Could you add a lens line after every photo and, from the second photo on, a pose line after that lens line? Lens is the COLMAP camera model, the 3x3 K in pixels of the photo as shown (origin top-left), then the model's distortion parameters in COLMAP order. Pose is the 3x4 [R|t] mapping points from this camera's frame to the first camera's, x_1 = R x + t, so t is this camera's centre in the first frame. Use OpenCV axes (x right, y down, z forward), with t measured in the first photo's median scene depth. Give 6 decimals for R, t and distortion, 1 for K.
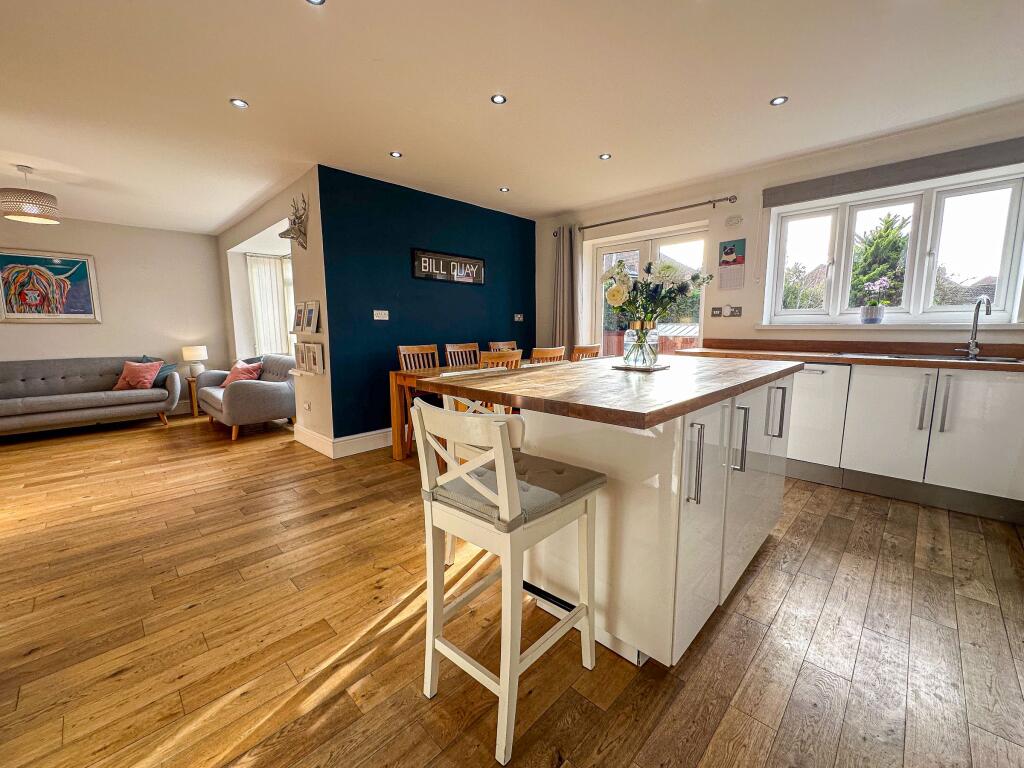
lens RADIAL K [[429.4, 0, 512.0], [0, 429.4, 384.0], [0, 0, 1]] dist [-0.001097, -0.000166]
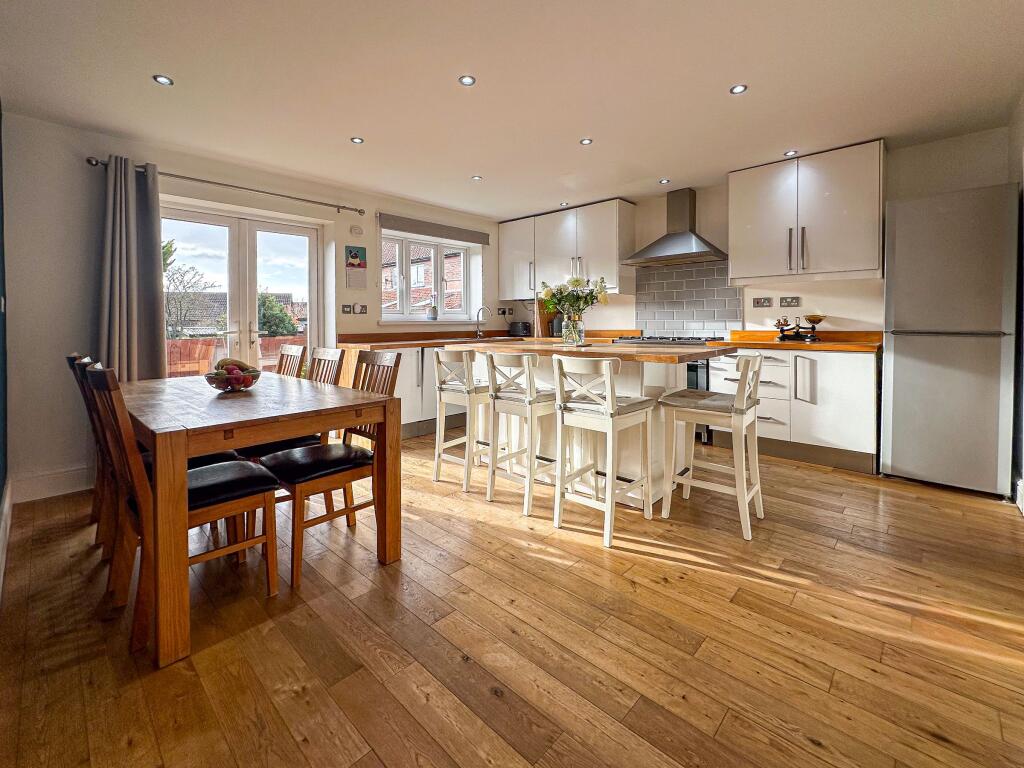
lens RADIAL K [[447.8, 0, 510.6], [0, 447.8, 326.8], [0, 0, 1]] dist [-0.001478, 0.000689]
pose [[-0.037010, -0.005424, 0.999300, -0.696909], [0.144314, 0.989474, 0.010716, -0.082979], [-0.988840, 0.144610, -0.035837, 0.693116]]
